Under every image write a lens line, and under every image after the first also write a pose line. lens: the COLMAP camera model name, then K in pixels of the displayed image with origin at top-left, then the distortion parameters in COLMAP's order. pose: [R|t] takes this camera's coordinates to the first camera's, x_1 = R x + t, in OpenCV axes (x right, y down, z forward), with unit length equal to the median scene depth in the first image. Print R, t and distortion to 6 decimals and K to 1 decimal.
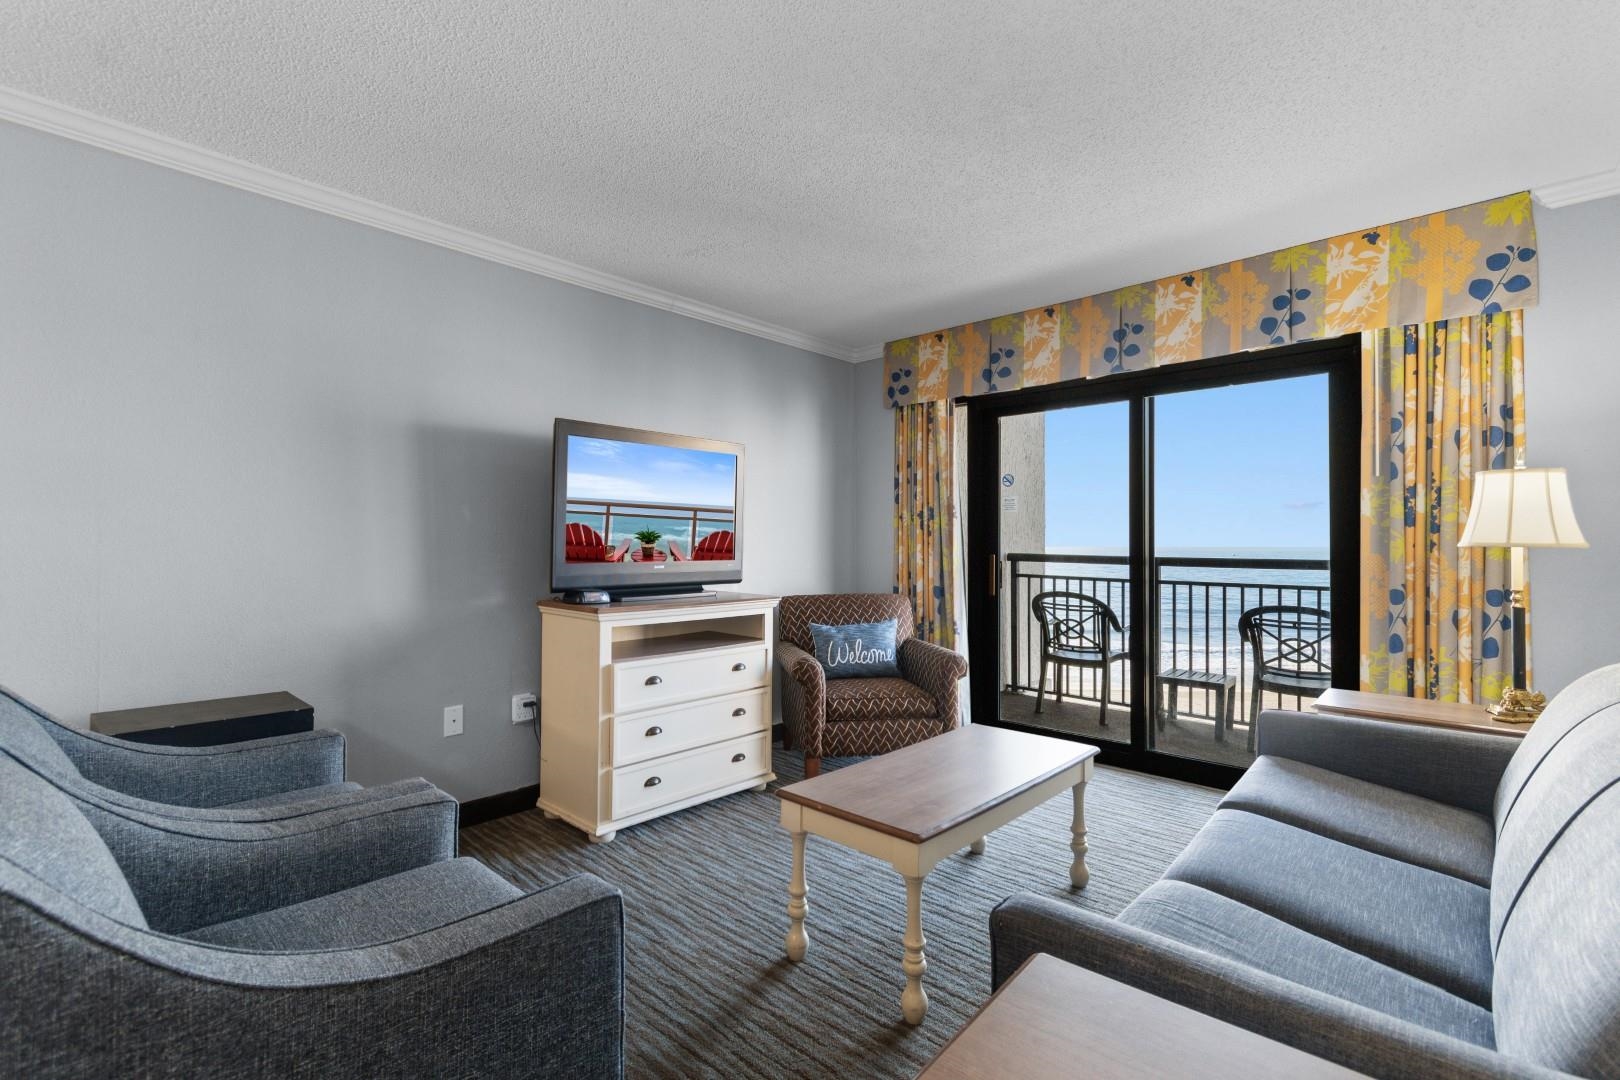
lens RADIAL K [[730.2, 0, 815.1], [0, 730.2, 537.7], [0, 0, 1]] dist [0.011380, -0.003156]
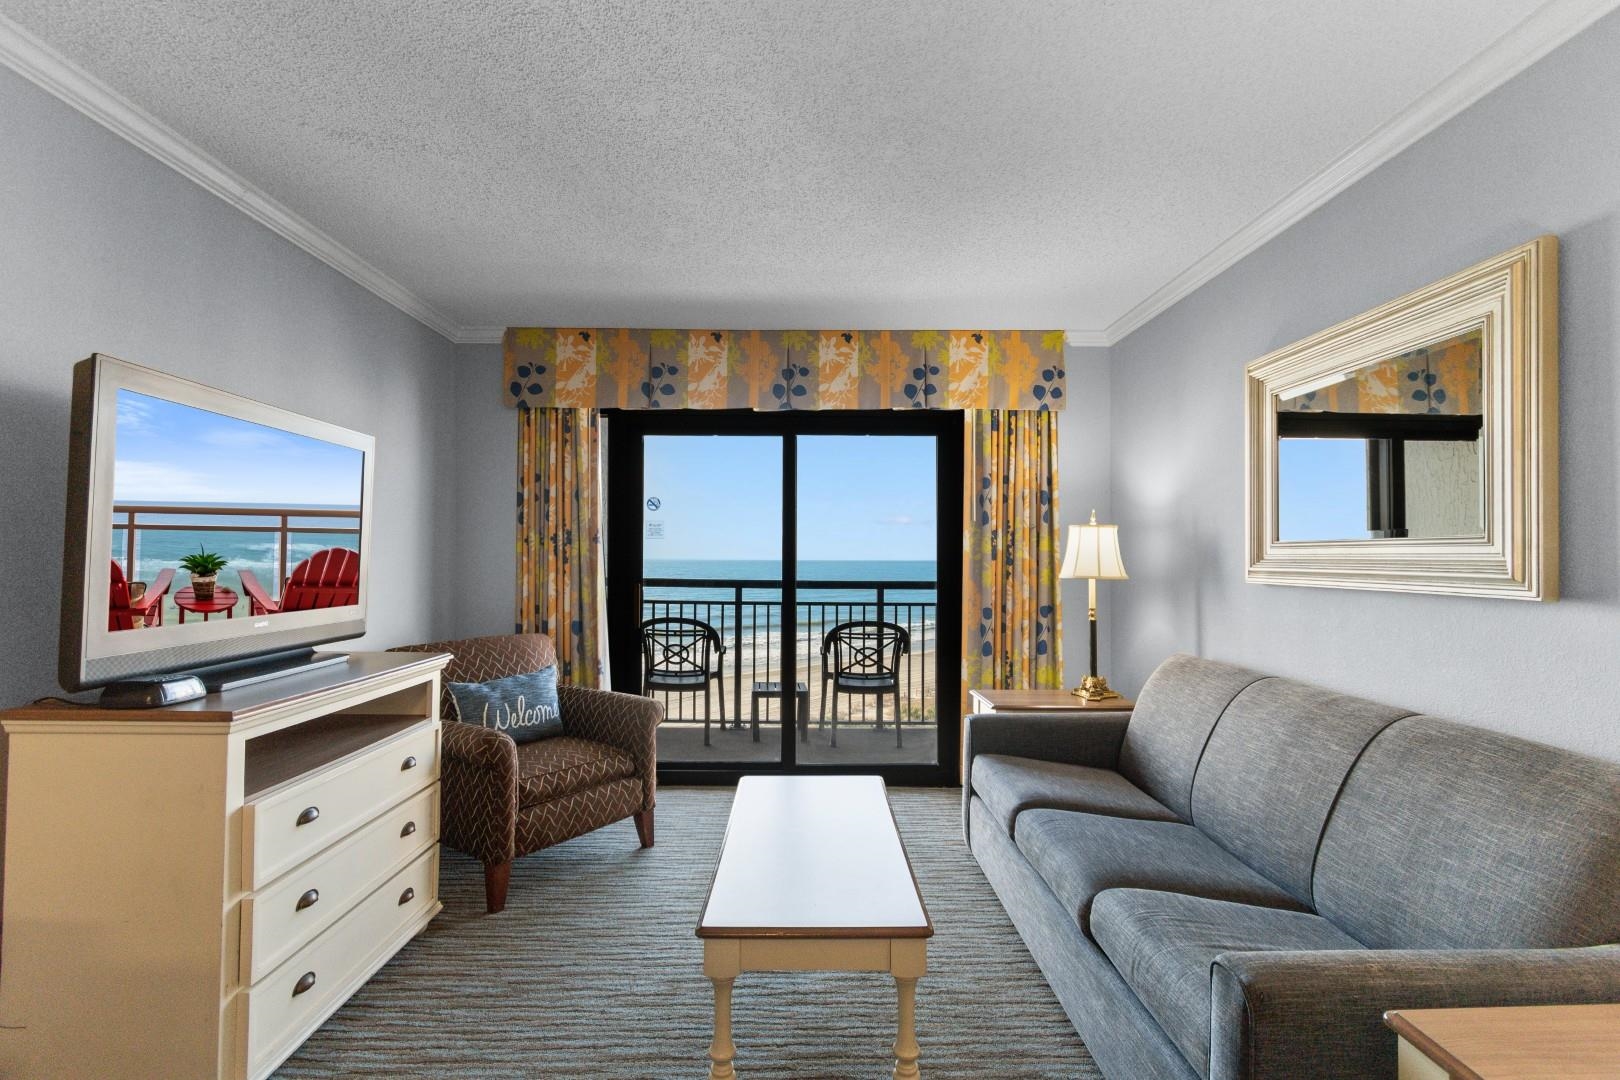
lens RADIAL K [[730.2, 0, 807.3], [0, 730.2, 546.8], [0, 0, 1]] dist [0.011380, -0.003156]
pose [[0.724288, 0.010198, 0.689422, -0.295744], [-0.008527, 0.999947, -0.005833, -0.024427], [-0.689445, -0.001654, 0.724336, 0.230430]]
